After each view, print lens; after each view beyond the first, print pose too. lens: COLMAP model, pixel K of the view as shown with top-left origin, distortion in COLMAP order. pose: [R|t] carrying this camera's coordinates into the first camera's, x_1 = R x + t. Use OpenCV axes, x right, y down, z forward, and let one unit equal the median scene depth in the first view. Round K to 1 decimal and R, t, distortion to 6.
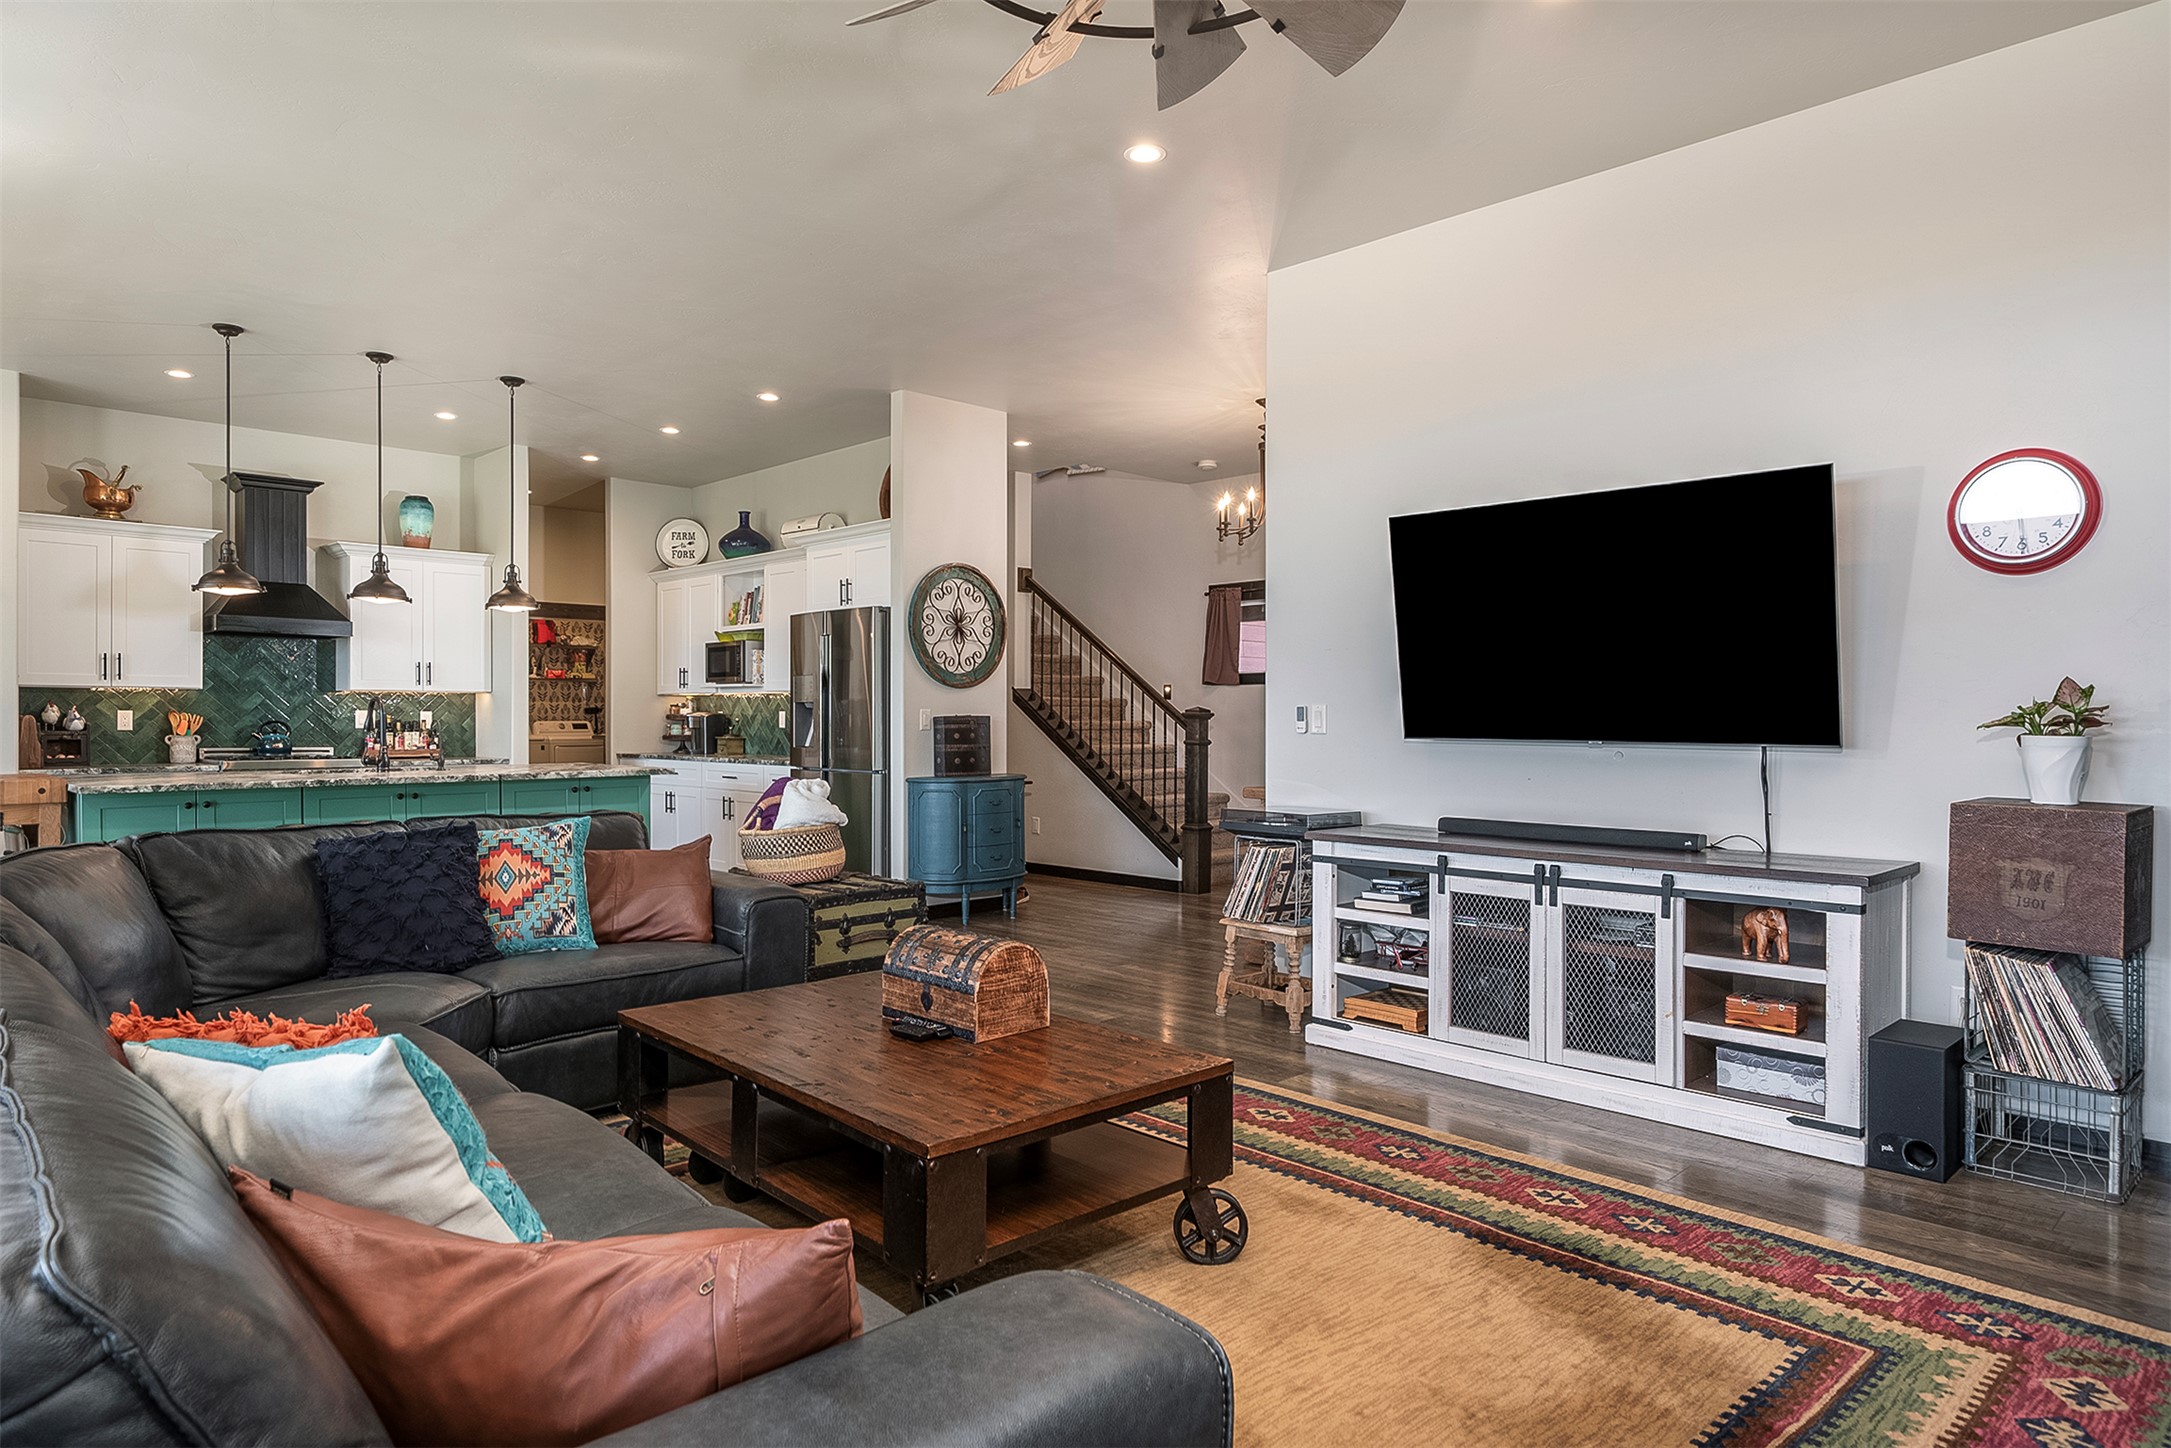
lens RADIAL K [[1270.6, 0, 1072.6], [0, 1270.6, 733.9], [0, 0, 1]] dist [-0.001692, 0.001763]
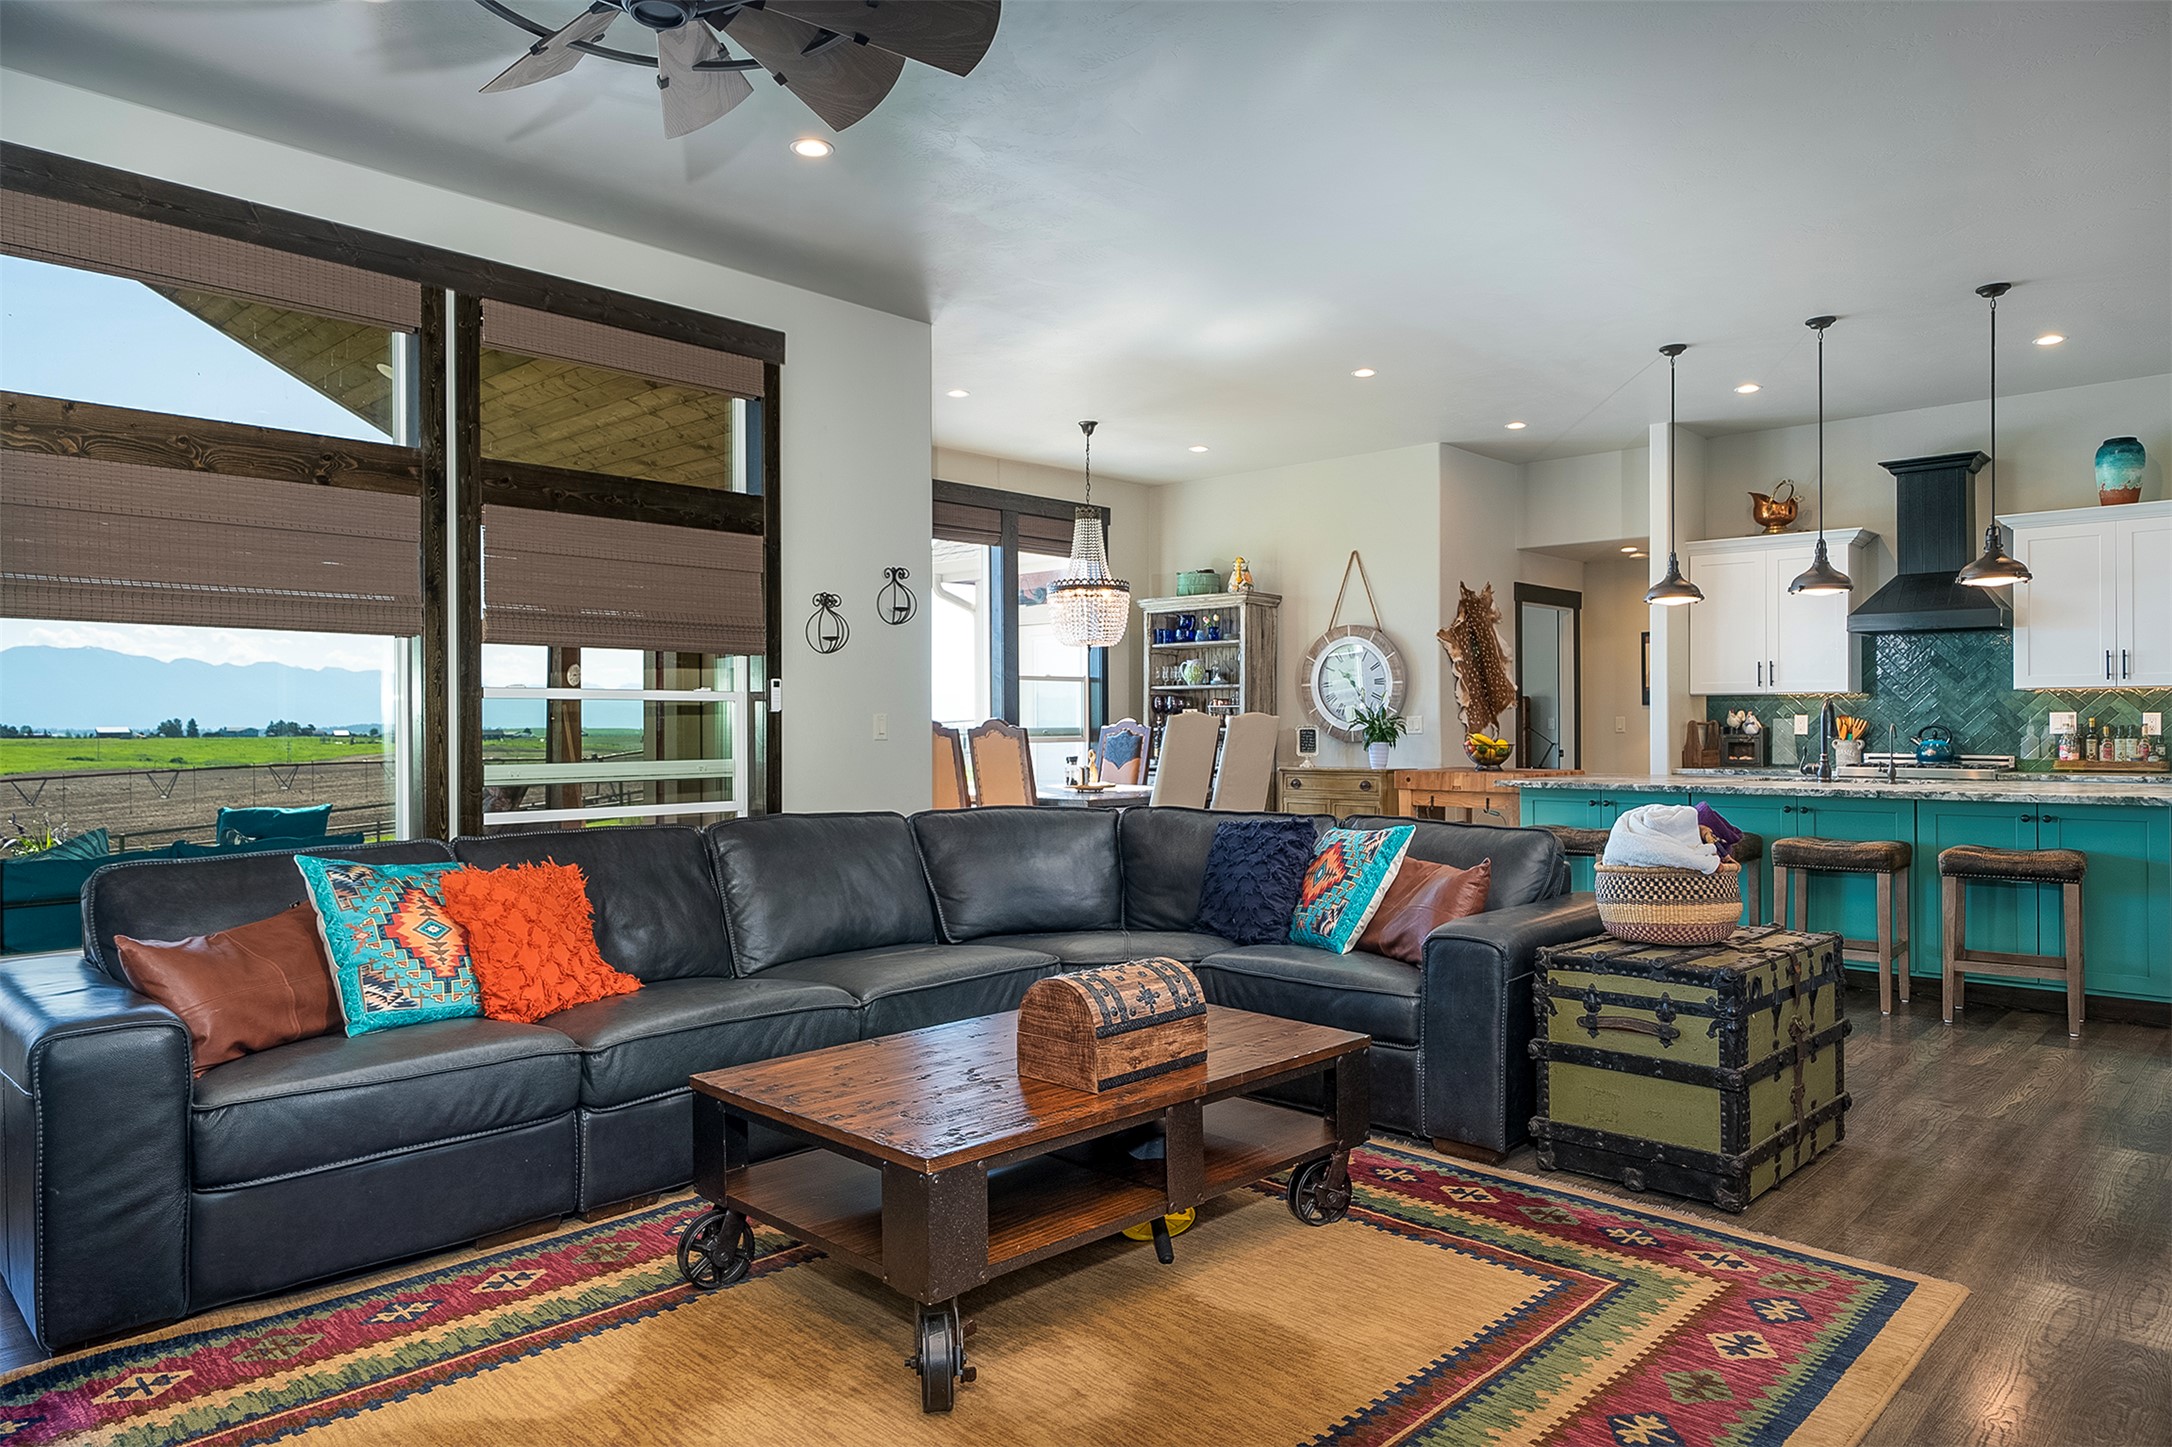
lens RADIAL K [[1338.8, 0, 1053.9], [0, 1338.8, 728.7], [0, 0, 1]] dist [0.006825, 0.002368]
pose [[0.056433, 0.004035, -0.998398, 0.302090], [-0.009413, 0.999950, 0.003510, -0.005119], [0.998362, 0.009200, 0.056468, 0.321247]]
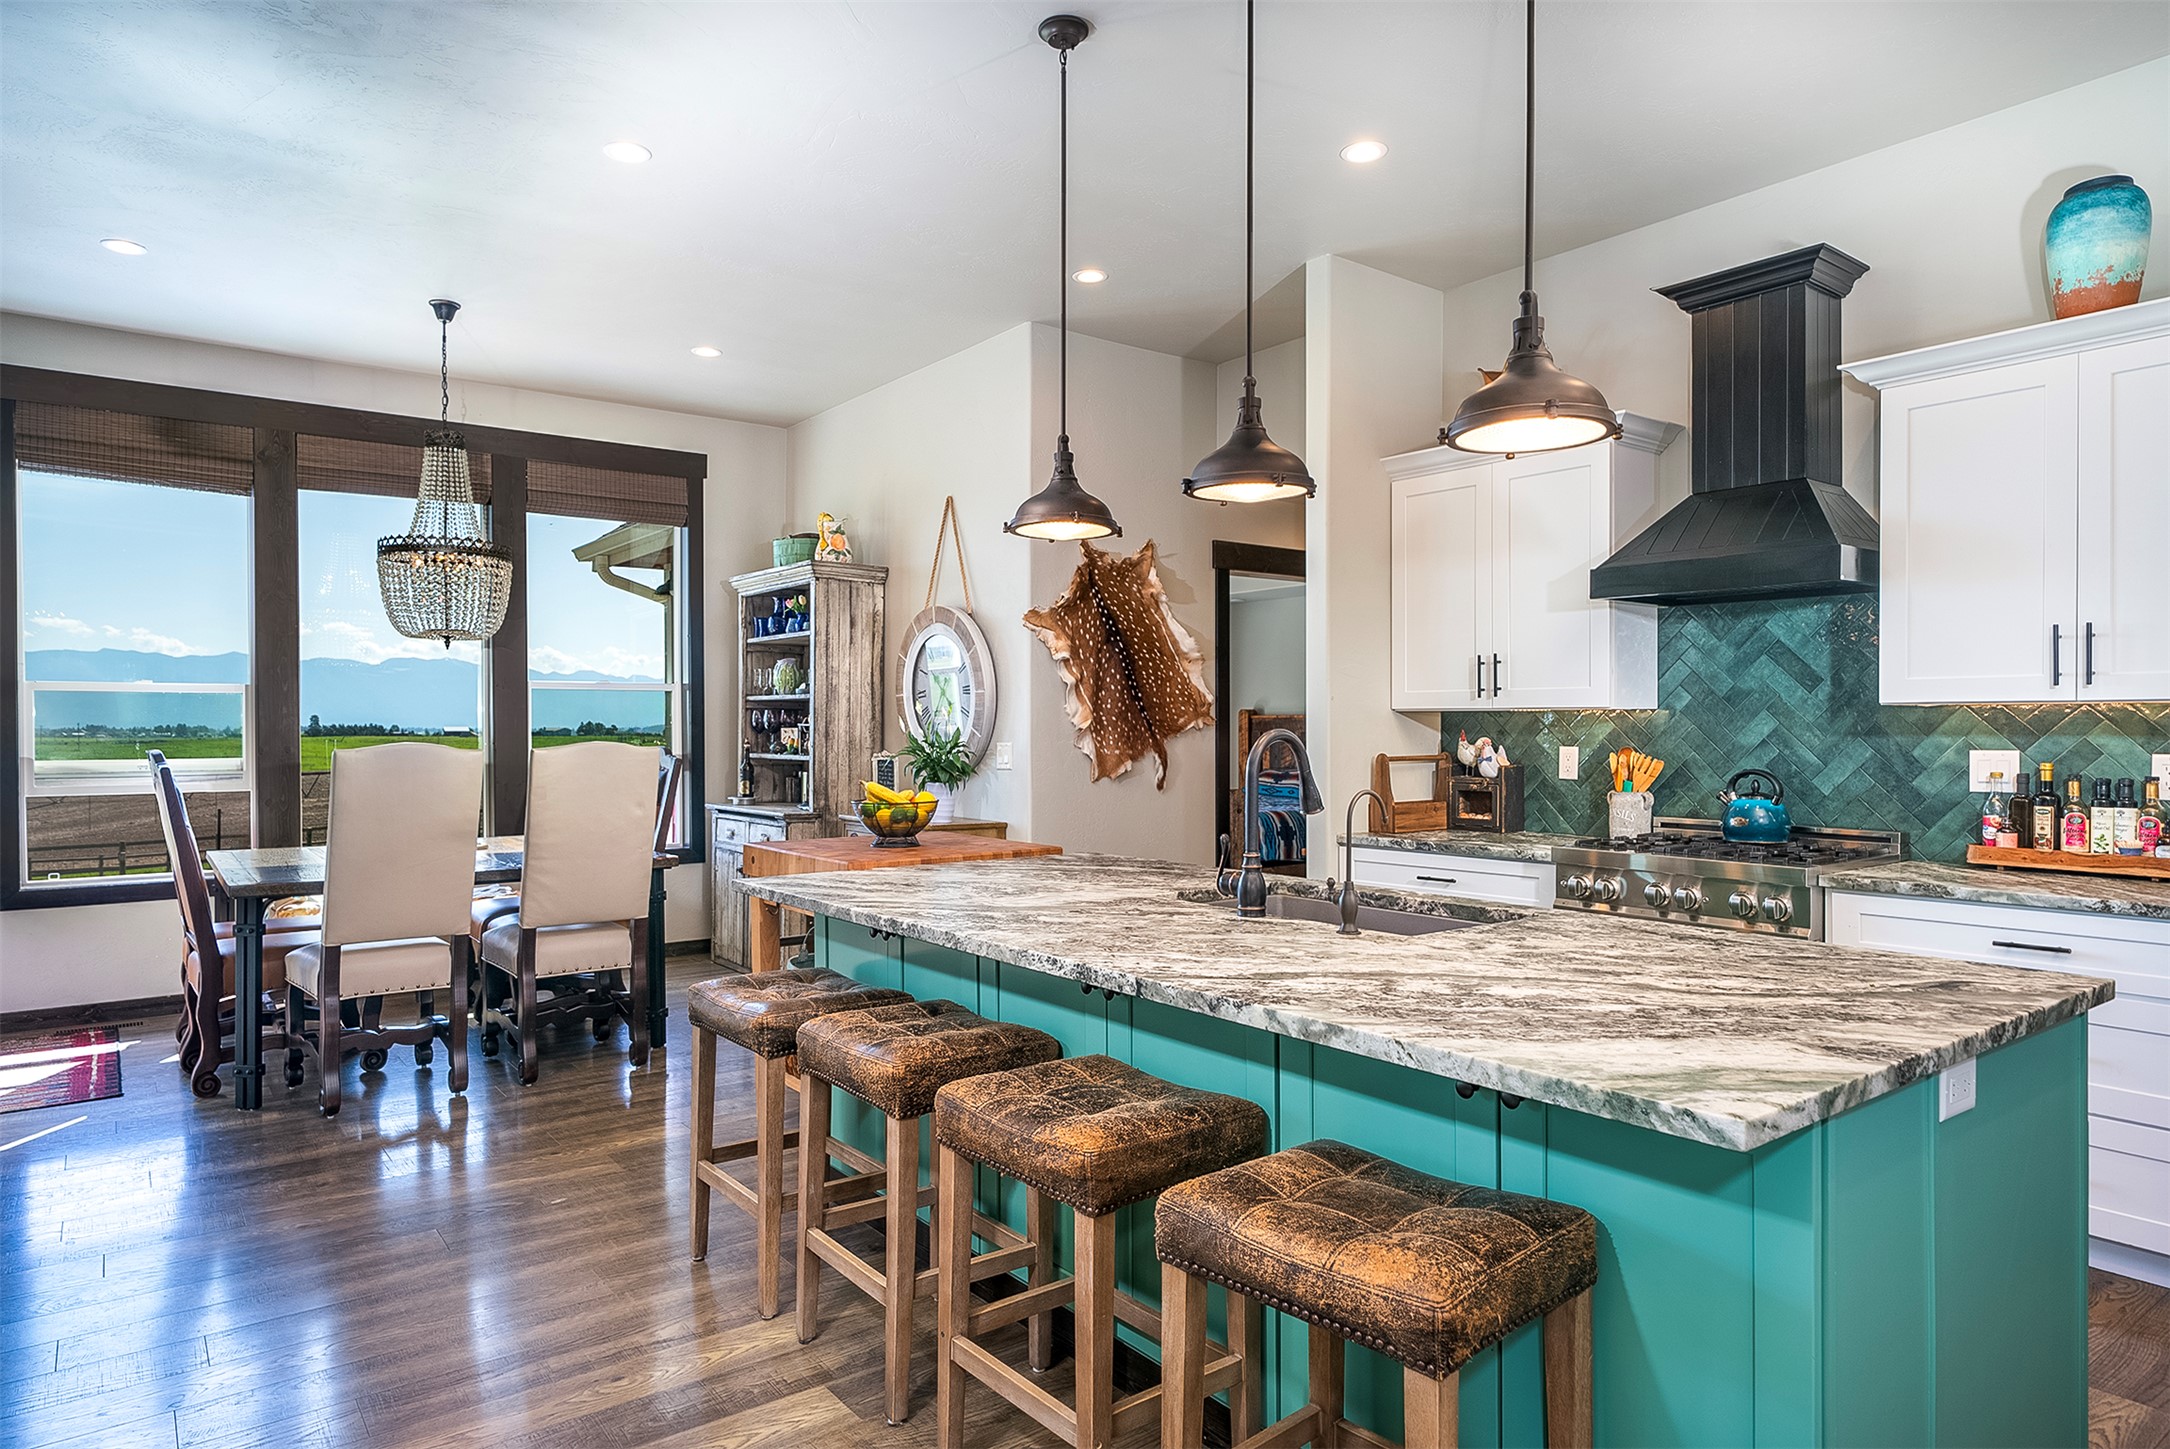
lens RADIAL K [[1270.0, 0, 1072.1], [0, 1270.0, 734.4], [0, 0, 1]] dist [-0.001692, 0.001763]
pose [[-0.100132, 0.008176, -0.994941, -0.120981], [-0.009930, 0.999908, 0.009217, -0.026487], [0.994925, 0.010803, -0.100041, 0.802068]]
